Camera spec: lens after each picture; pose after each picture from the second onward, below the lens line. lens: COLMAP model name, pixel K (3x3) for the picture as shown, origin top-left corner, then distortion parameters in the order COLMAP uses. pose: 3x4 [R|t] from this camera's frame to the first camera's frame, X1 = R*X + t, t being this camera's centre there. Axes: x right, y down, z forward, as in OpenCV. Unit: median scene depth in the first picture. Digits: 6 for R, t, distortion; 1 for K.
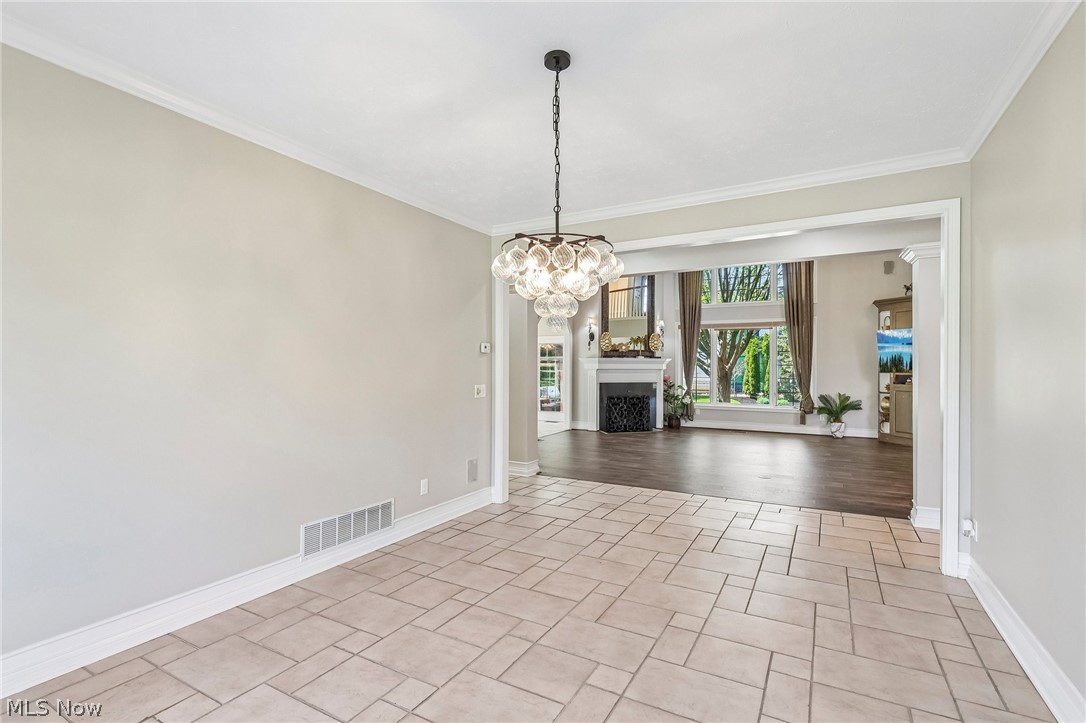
lens RADIAL K [[511.4, 0, 540.4], [0, 511.4, 339.9], [0, 0, 1]] dist [-0.000597, -0.000064]
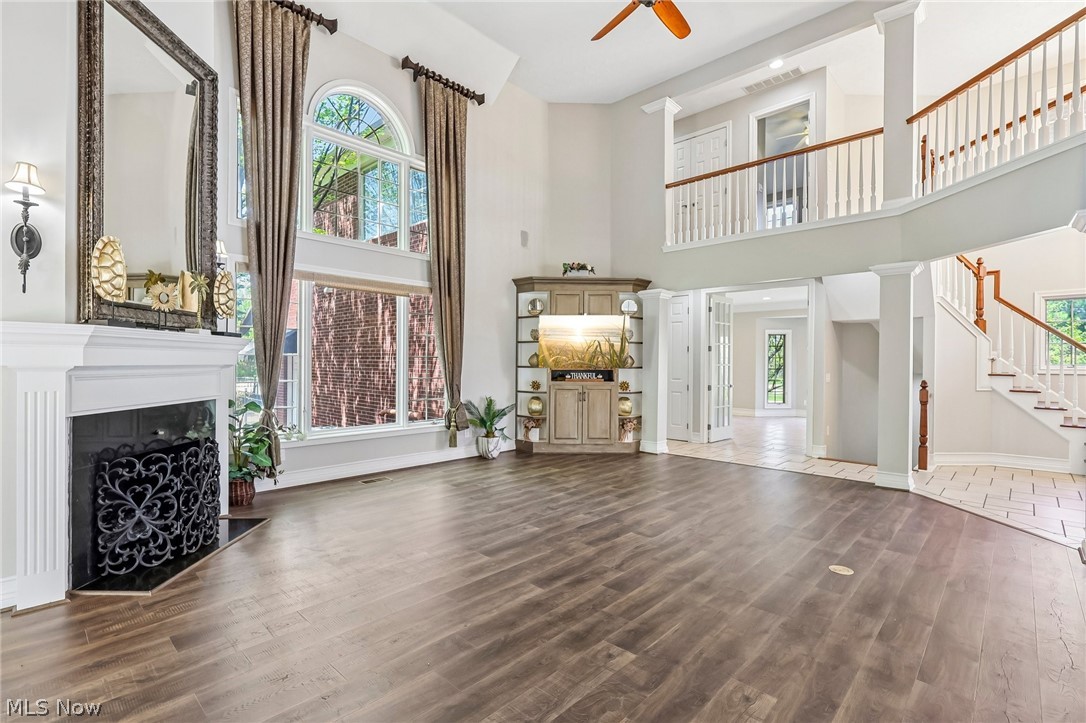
lens RADIAL K [[502.7, 0, 538.7], [0, 502.7, 361.9], [0, 0, 1]] dist [-0.001199, 0.000810]
pose [[0.251591, -0.002133, 0.967831, -0.085523], [-0.052855, 0.998475, 0.015940, 0.039493], [-0.966389, -0.055165, 0.251095, 0.737562]]
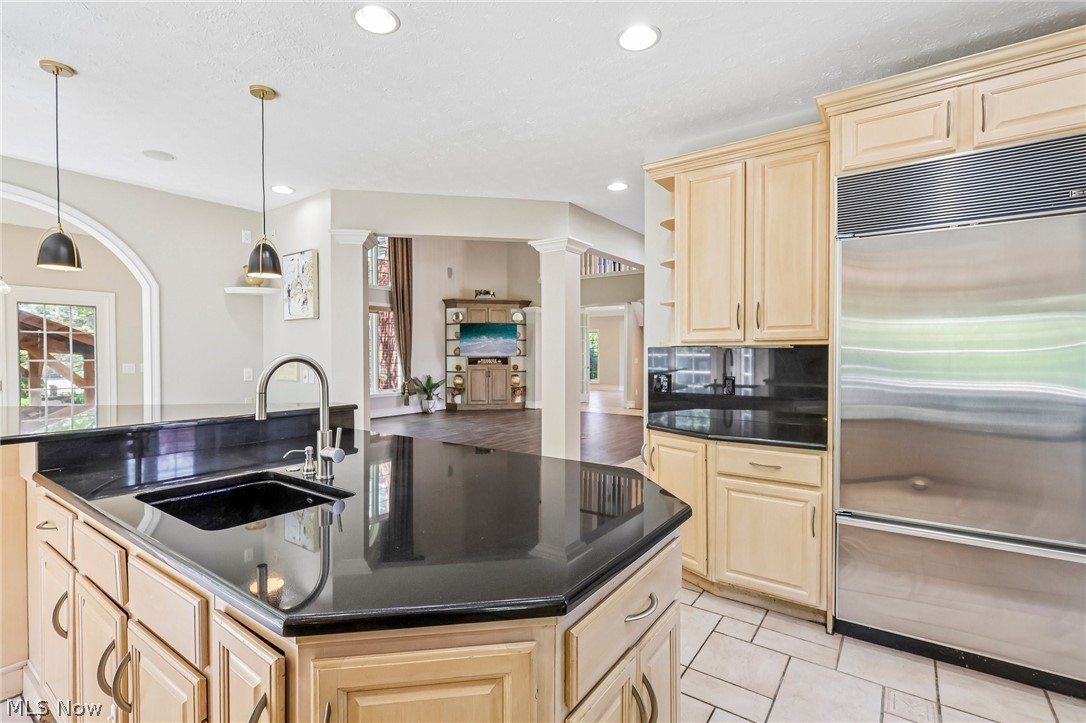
lens RADIAL K [[502.7, 0, 543.0], [0, 502.7, 362.5], [0, 0, 1]] dist [-0.001199, 0.000810]
pose [[0.106275, -0.019917, 0.994137, -0.499647], [-0.045111, 0.998673, 0.024830, 0.036554], [-0.993313, -0.047486, 0.105235, 0.611500]]
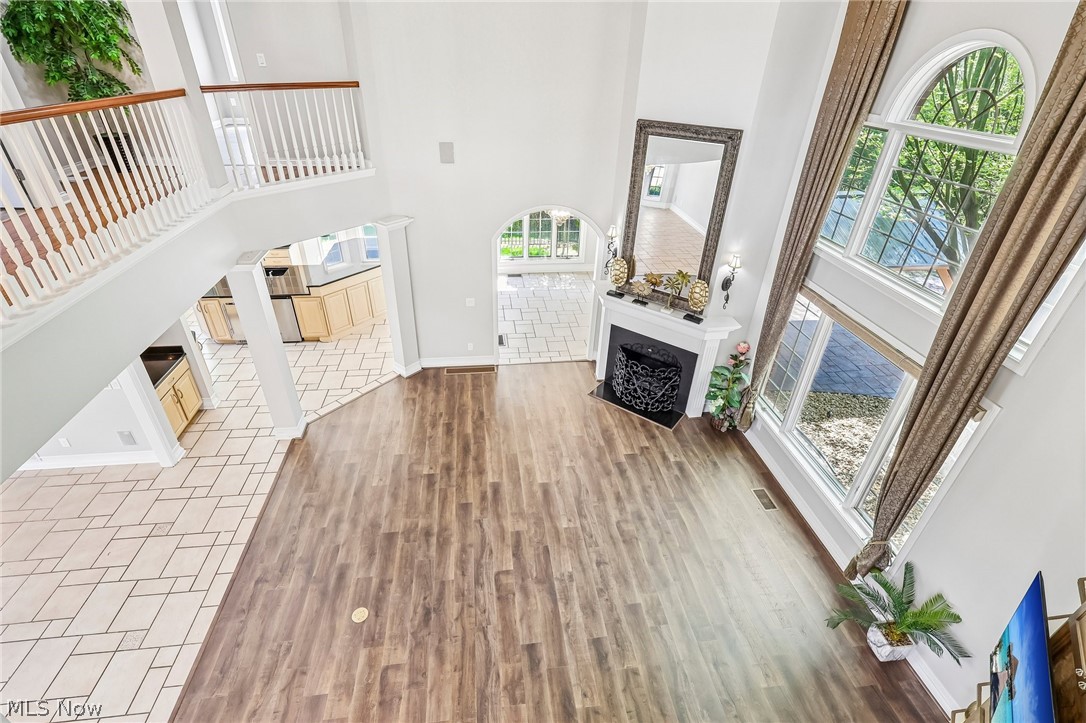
lens RADIAL K [[502.7, 0, 543.5], [0, 502.7, 363.2], [0, 0, 1]] dist [-0.001199, 0.000810]
pose [[0.598427, 0.434145, -0.673352, 0.573710], [0.013116, 0.835032, 0.550045, -0.259931], [0.801070, -0.337993, 0.494011, 0.609049]]
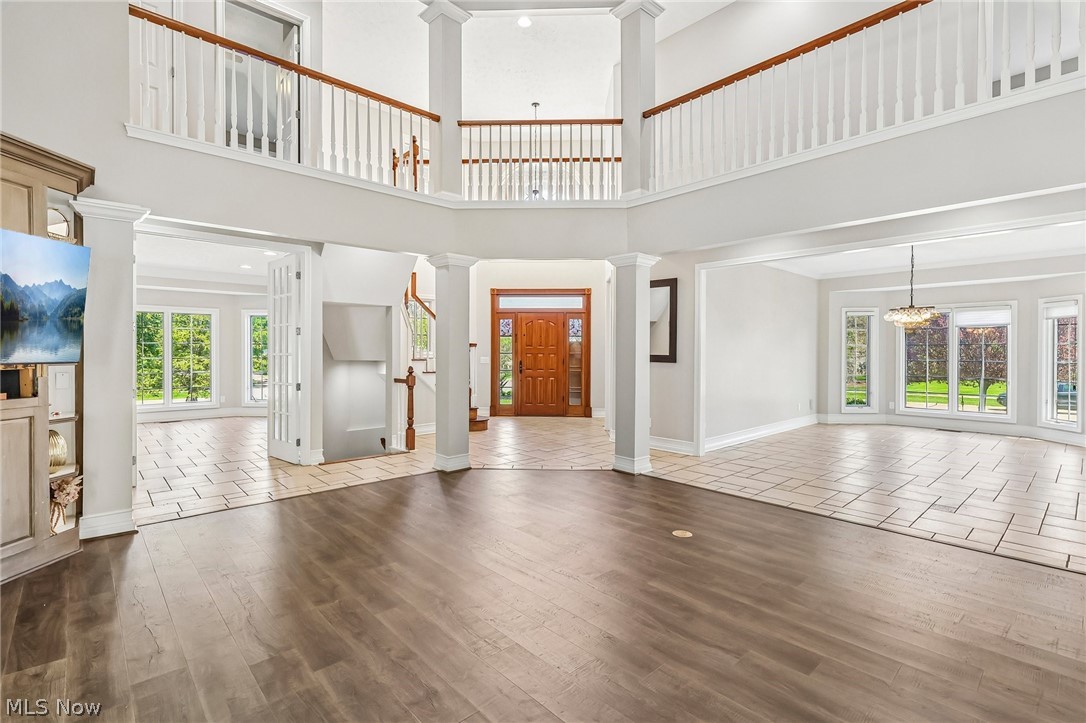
lens RADIAL K [[502.7, 0, 543.9], [0, 502.7, 357.7], [0, 0, 1]] dist [-0.001199, 0.000810]
pose [[-0.948891, -0.009116, 0.315472, 0.256231], [-0.020596, 0.999241, -0.033073, 0.053908], [-0.314931, -0.037880, -0.948358, 1.006589]]
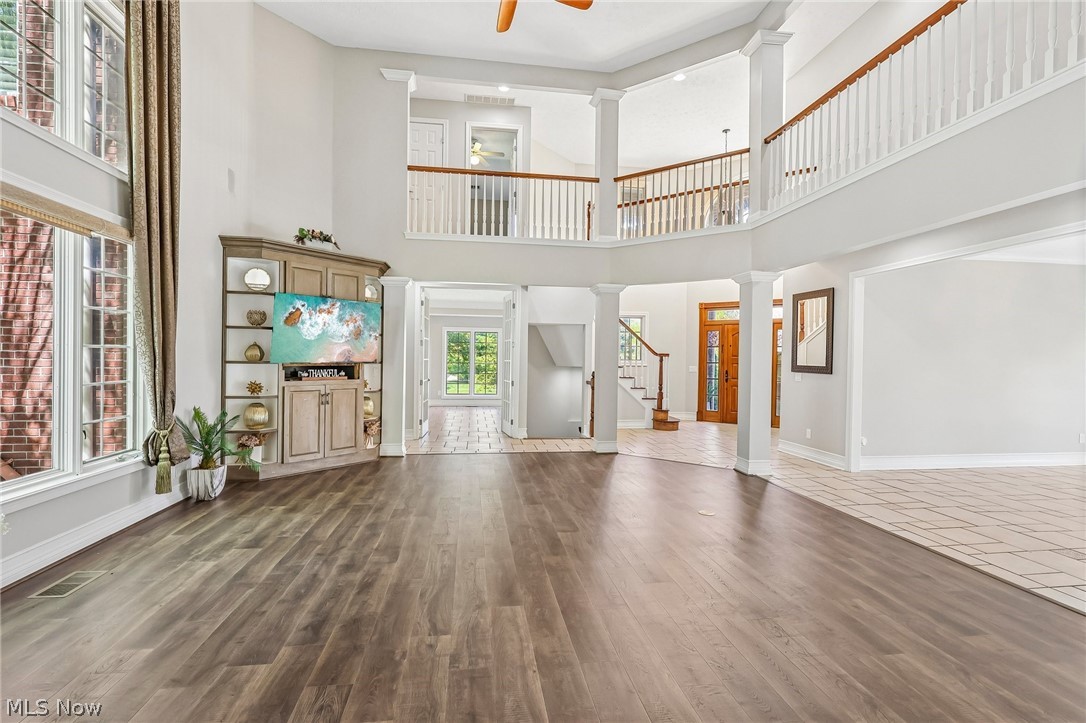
lens RADIAL K [[502.7, 0, 544.4], [0, 502.7, 361.1], [0, 0, 1]] dist [-0.001199, 0.000810]
pose [[-0.606683, -0.016286, 0.794777, 0.013786], [-0.055117, 0.998246, -0.021618, 0.052372], [-0.793031, -0.056921, -0.606516, 1.009542]]
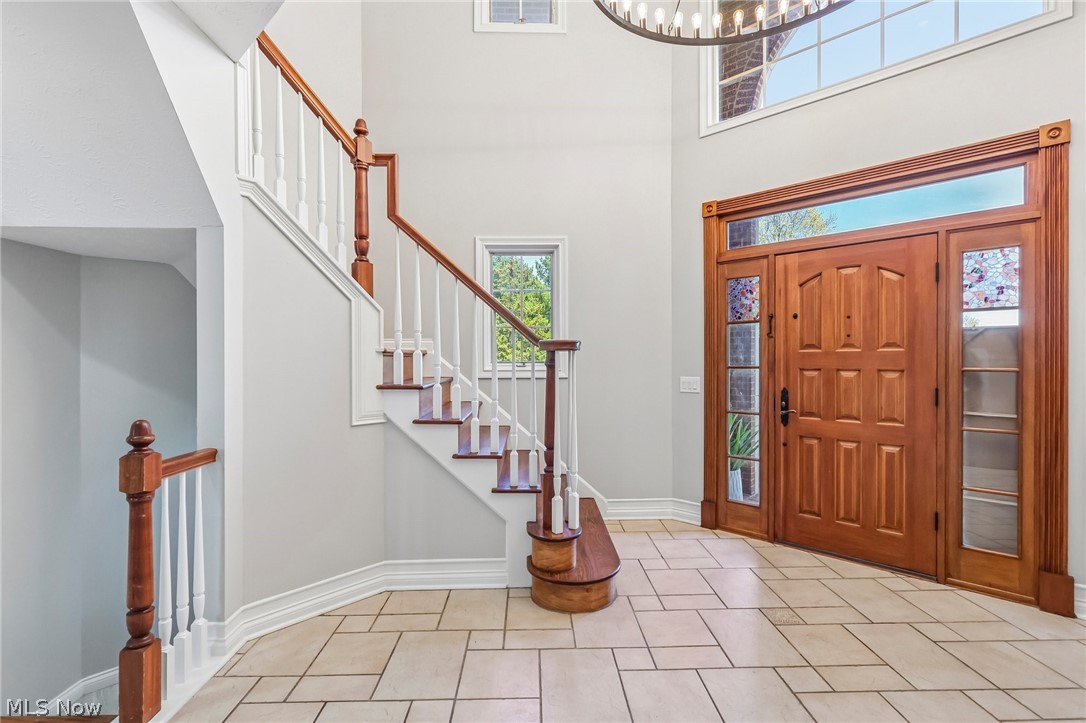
lens RADIAL K [[502.7, 0, 538.3], [0, 502.7, 365.0], [0, 0, 1]] dist [-0.001199, 0.000810]
pose [[-0.512482, -0.009424, 0.858646, 0.399108], [-0.040724, 0.999081, -0.013340, 0.022961], [-0.857732, -0.041804, -0.512395, 0.404863]]
